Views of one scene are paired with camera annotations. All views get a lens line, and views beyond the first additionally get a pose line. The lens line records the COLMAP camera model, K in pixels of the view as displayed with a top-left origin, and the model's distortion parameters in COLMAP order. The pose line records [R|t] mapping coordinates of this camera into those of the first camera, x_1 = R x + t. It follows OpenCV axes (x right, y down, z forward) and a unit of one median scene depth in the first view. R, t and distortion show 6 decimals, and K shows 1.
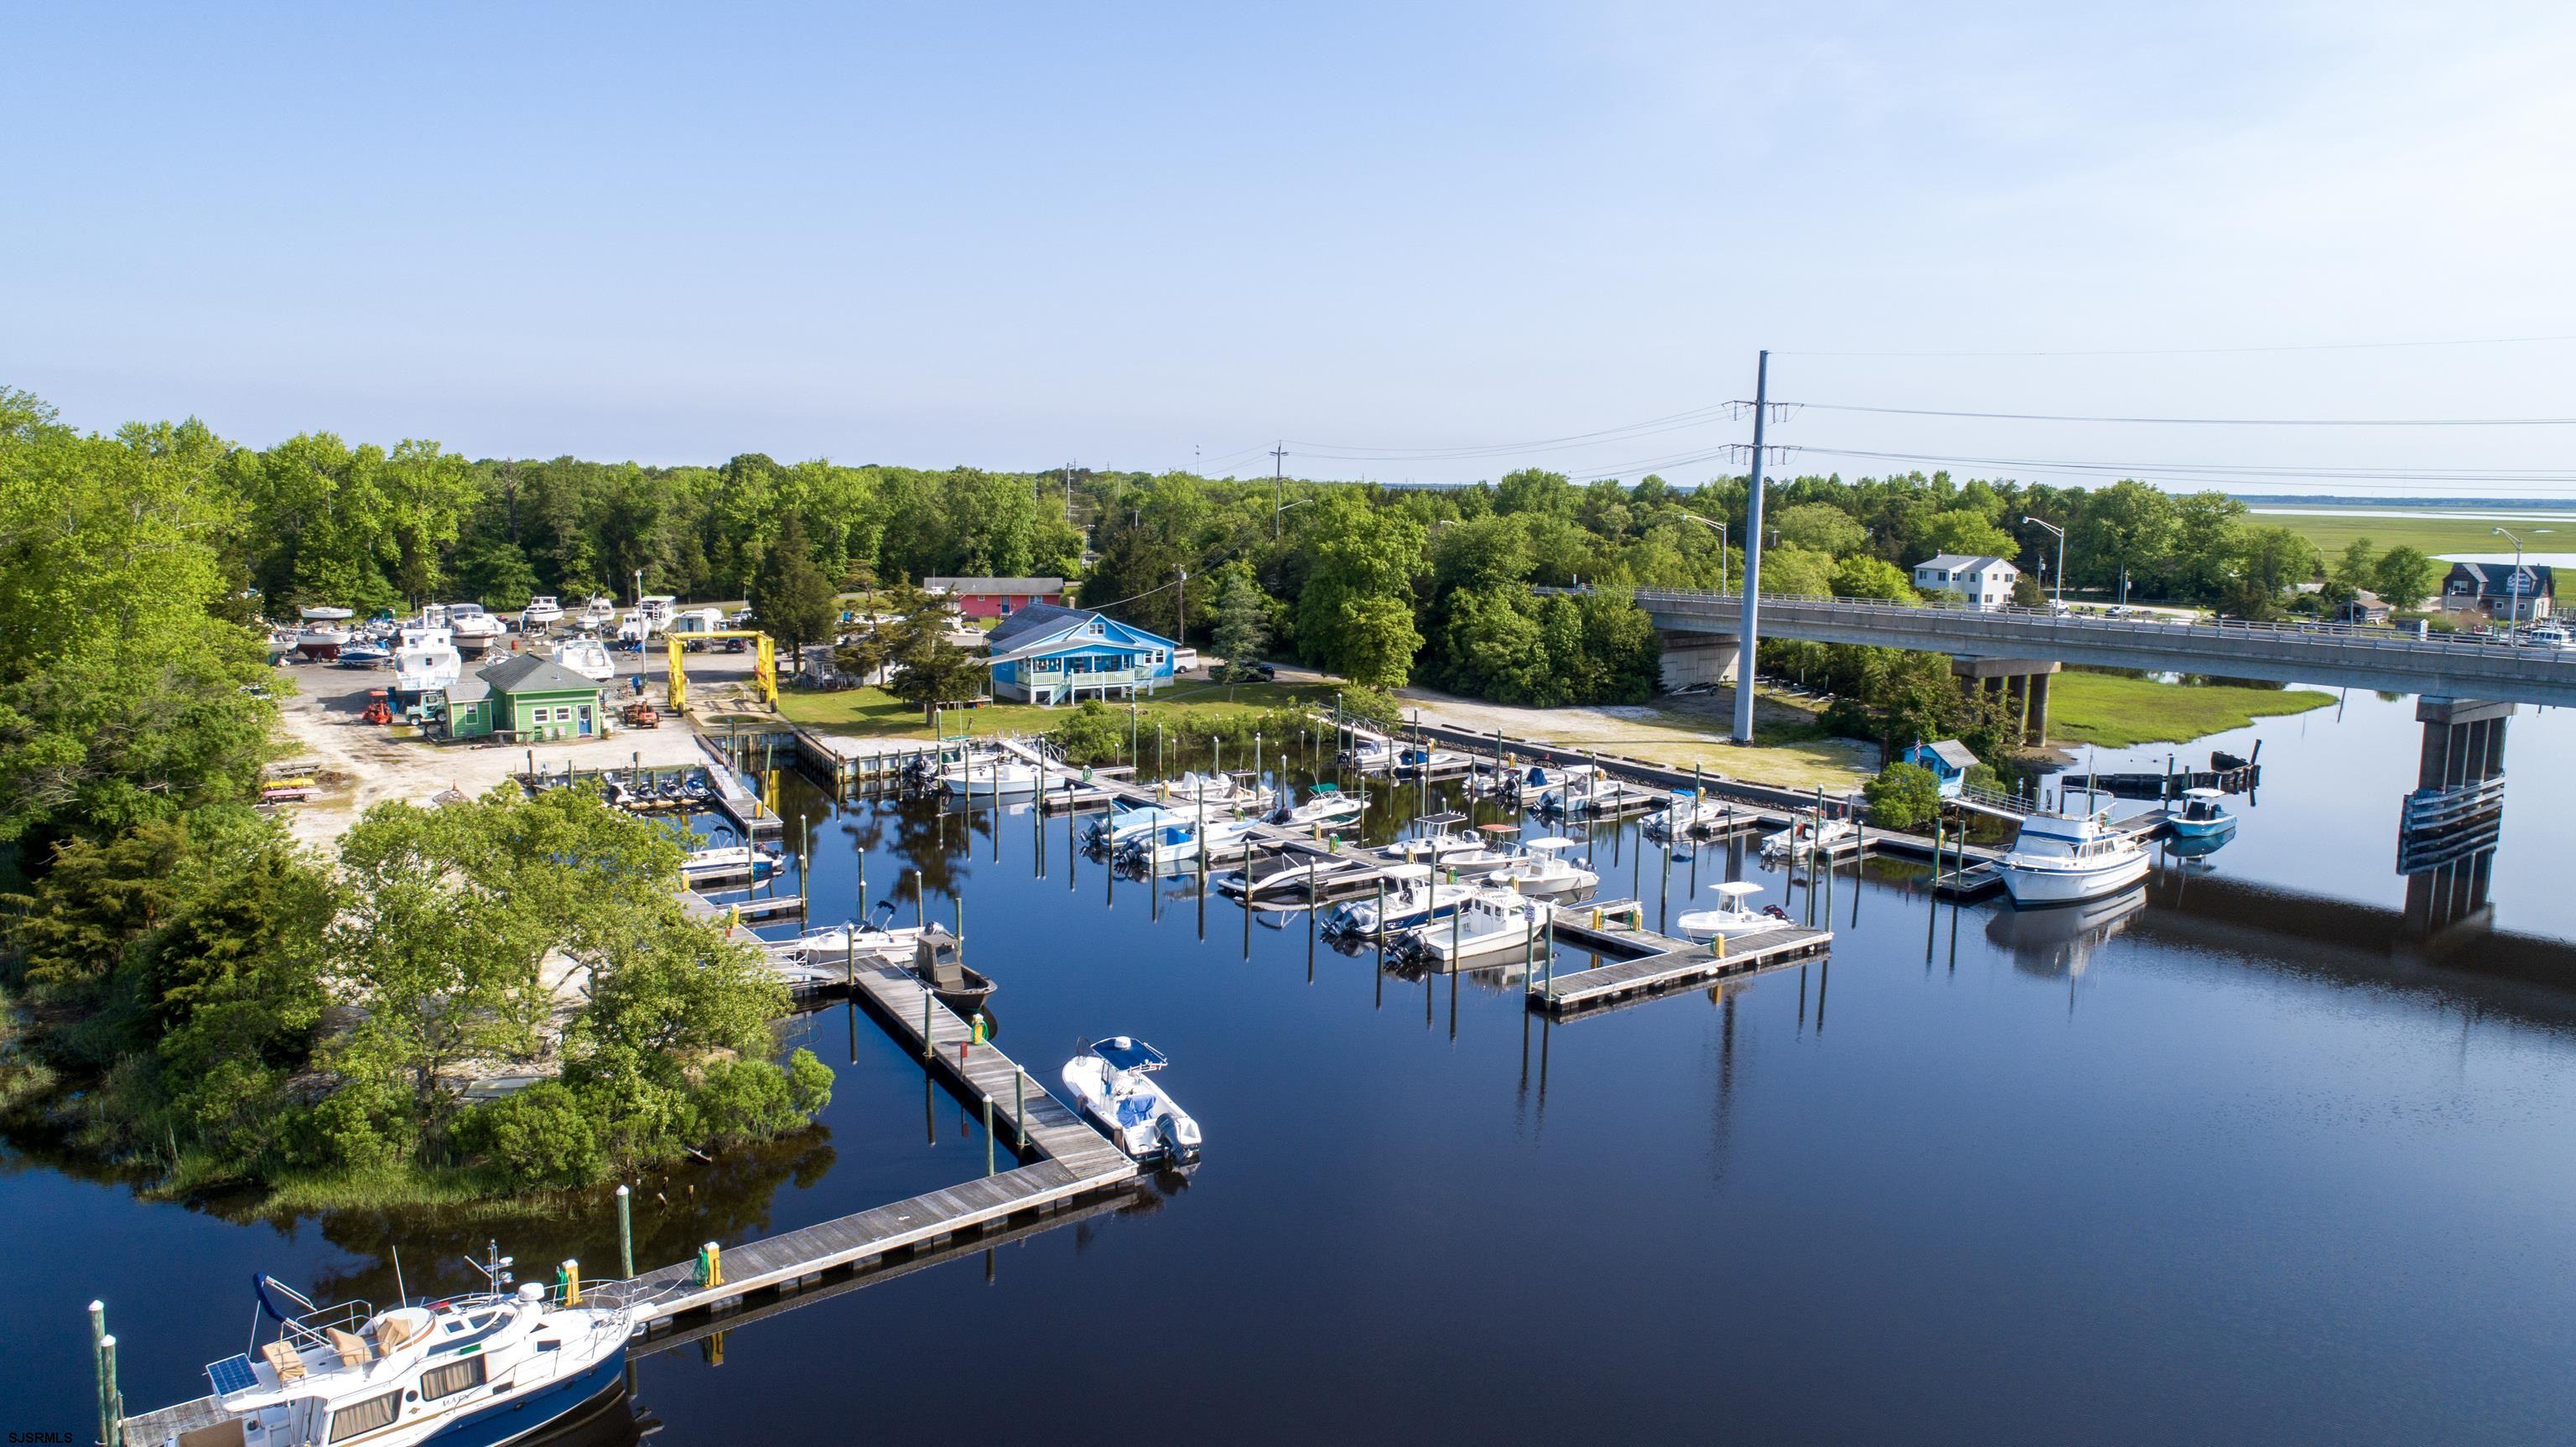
lens RADIAL K [[1718.5, 0, 1287.2], [0, 1718.5, 727.6], [0, 0, 1]] dist [-0.019071, 0.007823]
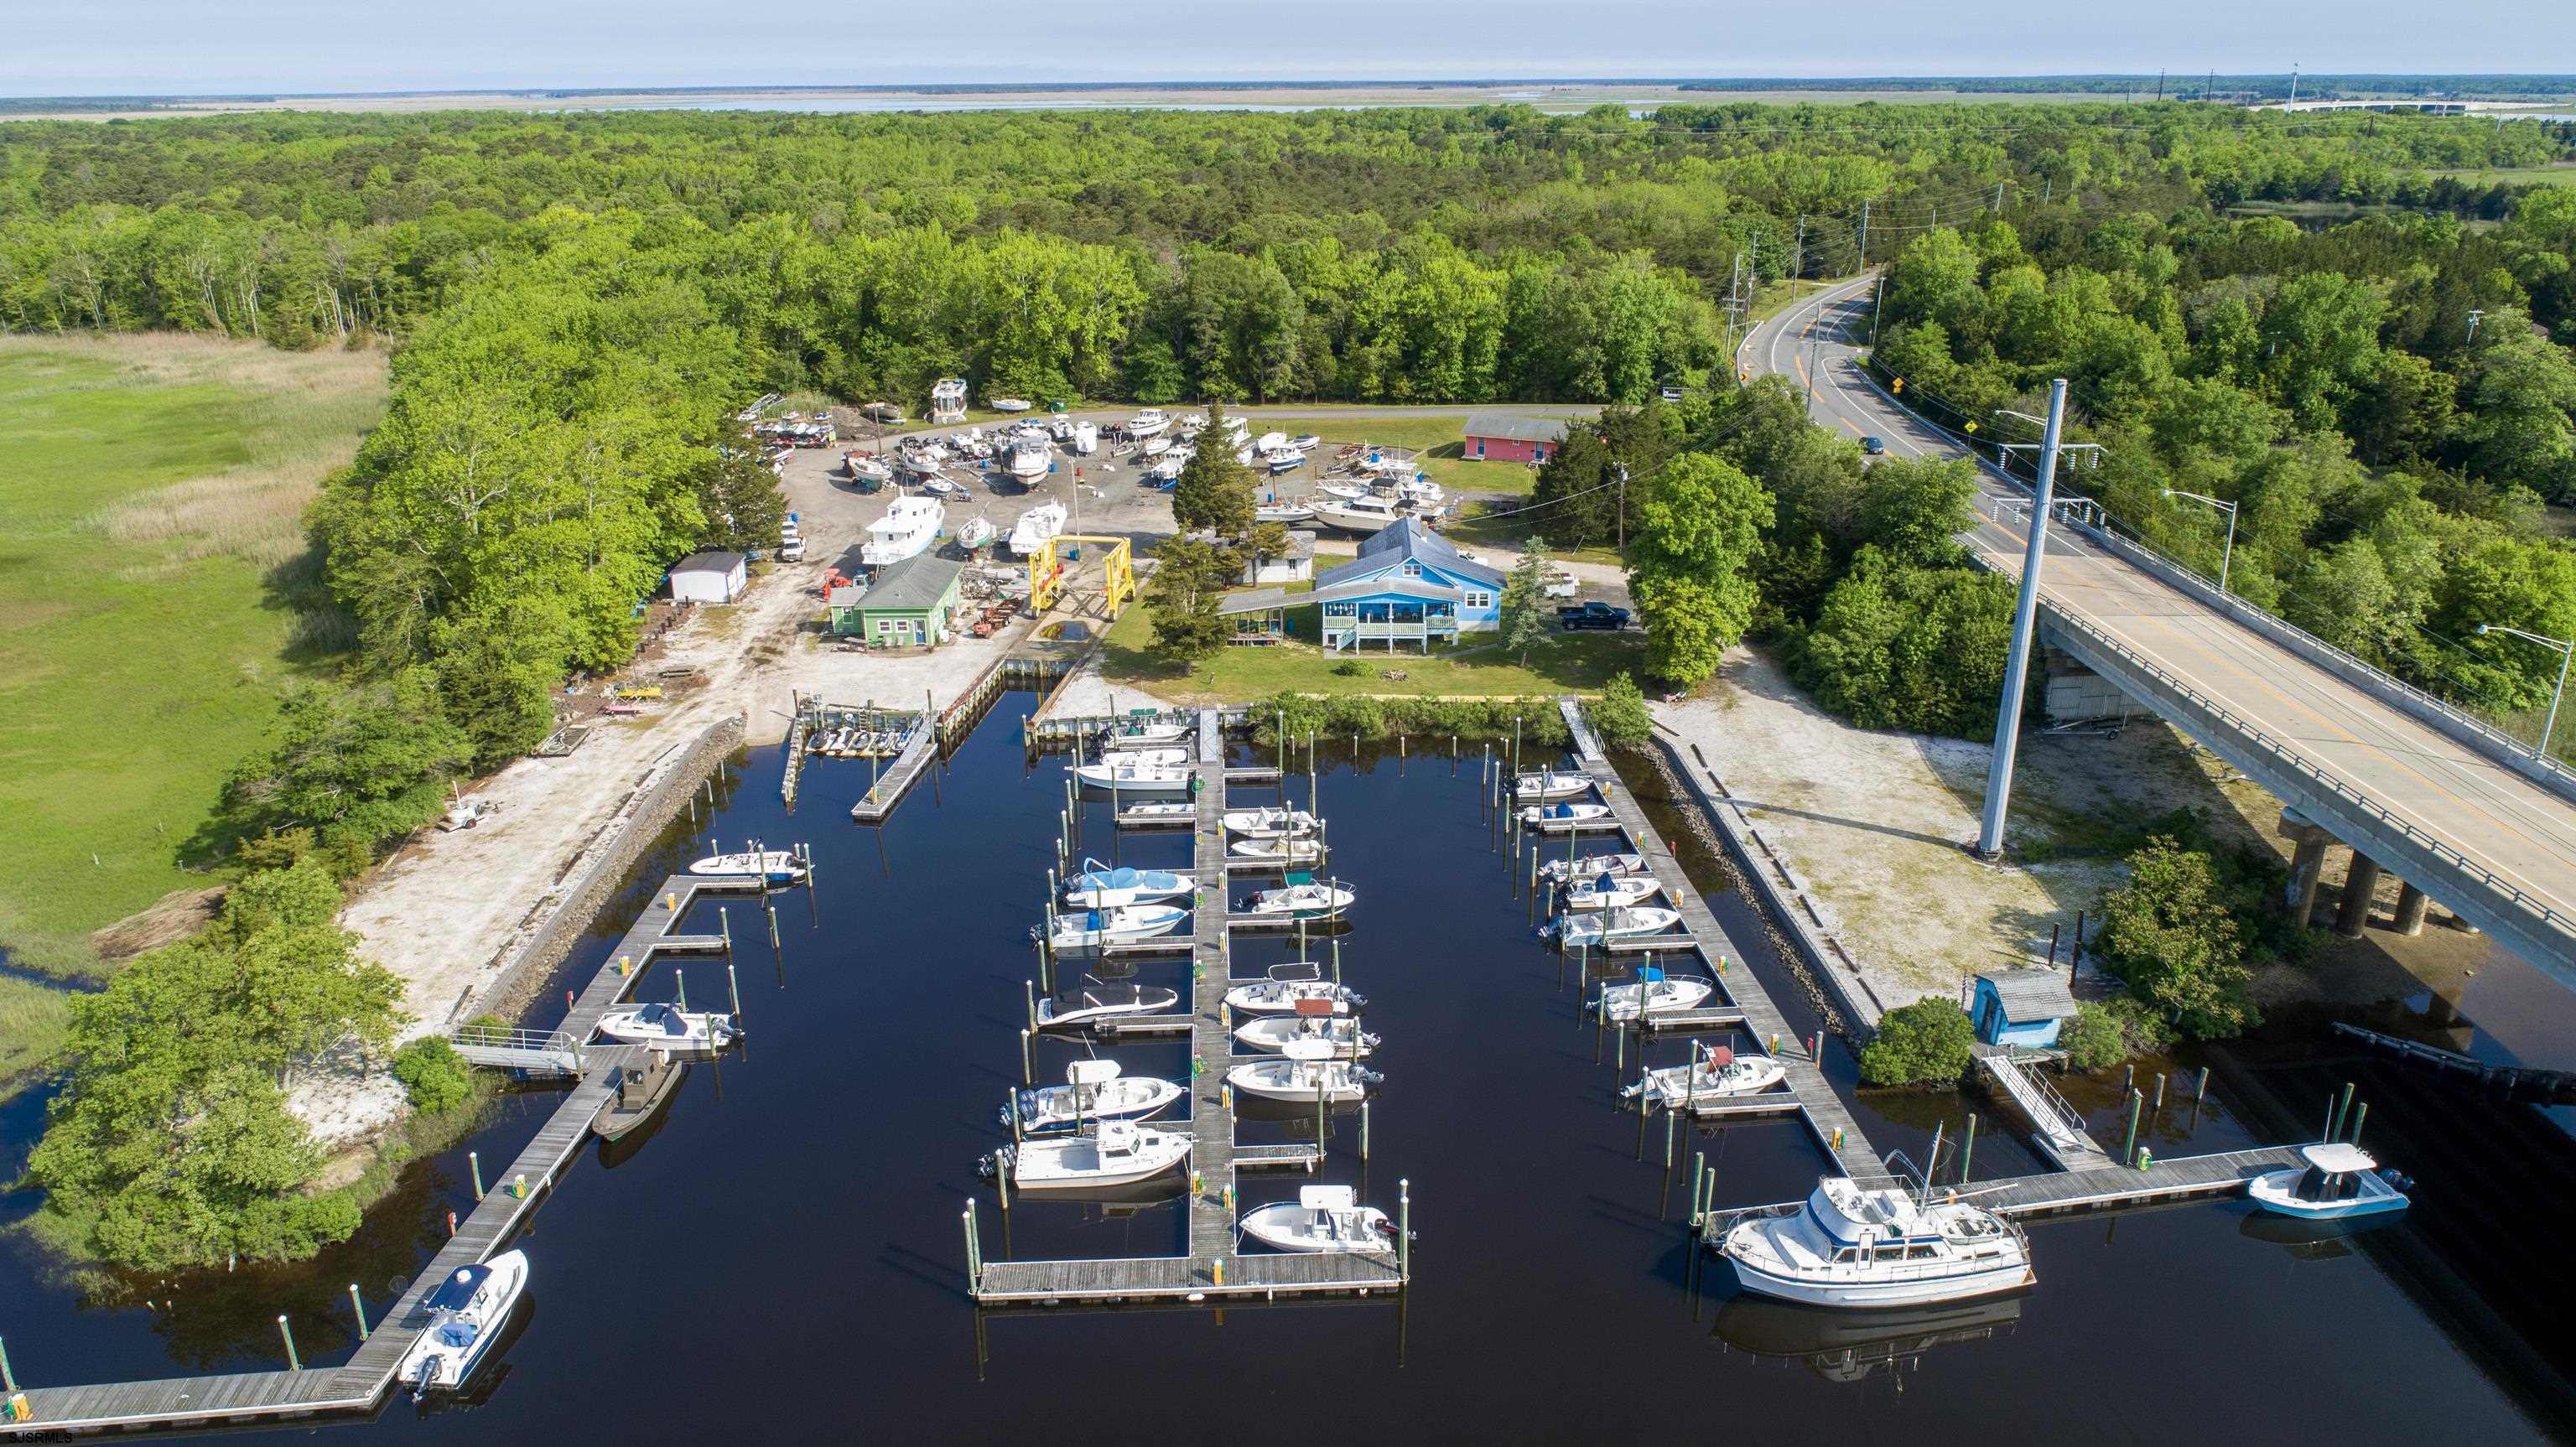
lens RADIAL K [[1718.5, 0, 1289.0], [0, 1718.5, 719.5], [0, 0, 1]] dist [-0.019071, 0.007823]
pose [[0.830569, 0.178492, -0.527537, 0.363598], [-0.061415, 0.970826, 0.231785, -0.197278], [0.553519, -0.160115, 0.817301, 0.140834]]
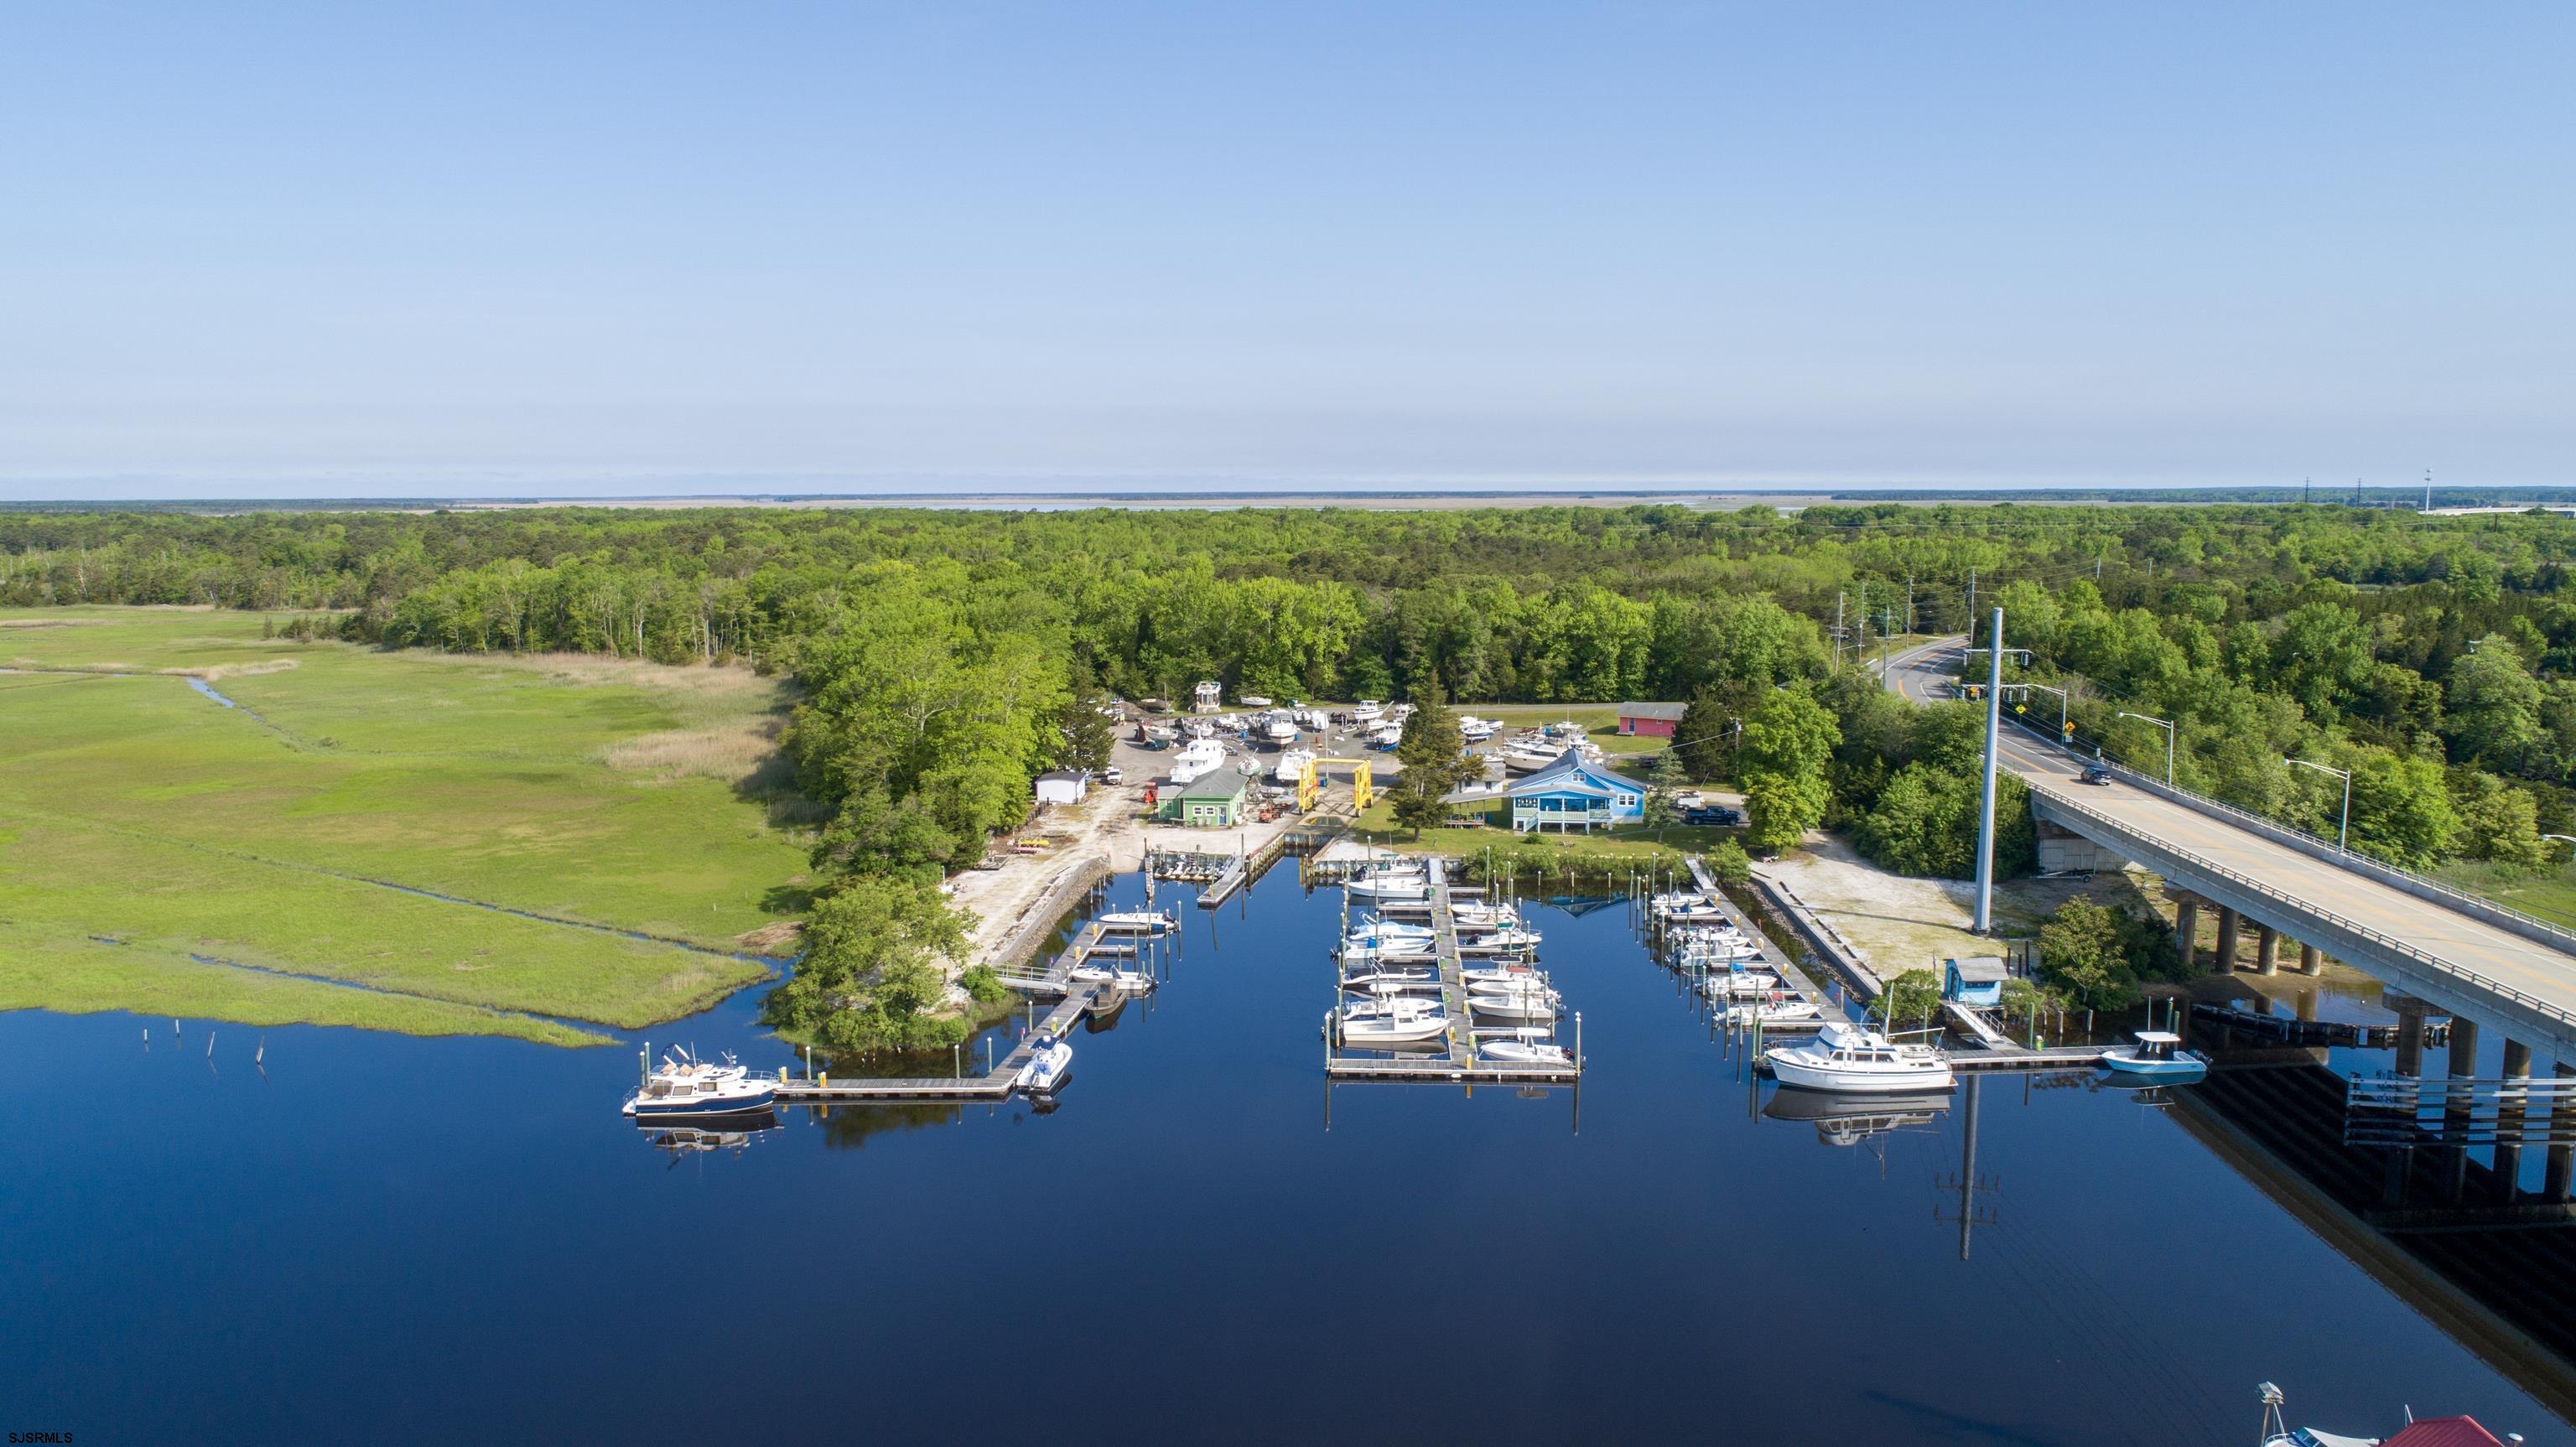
lens RADIAL K [[1718.5, 0, 1289.6], [0, 1718.5, 728.0], [0, 0, 1]] dist [-0.019071, 0.007823]
pose [[0.774147, 0.072185, -0.628876, 0.562665], [-0.075774, 0.996901, 0.021150, -0.107393], [0.628454, 0.031280, 0.777218, -0.203659]]
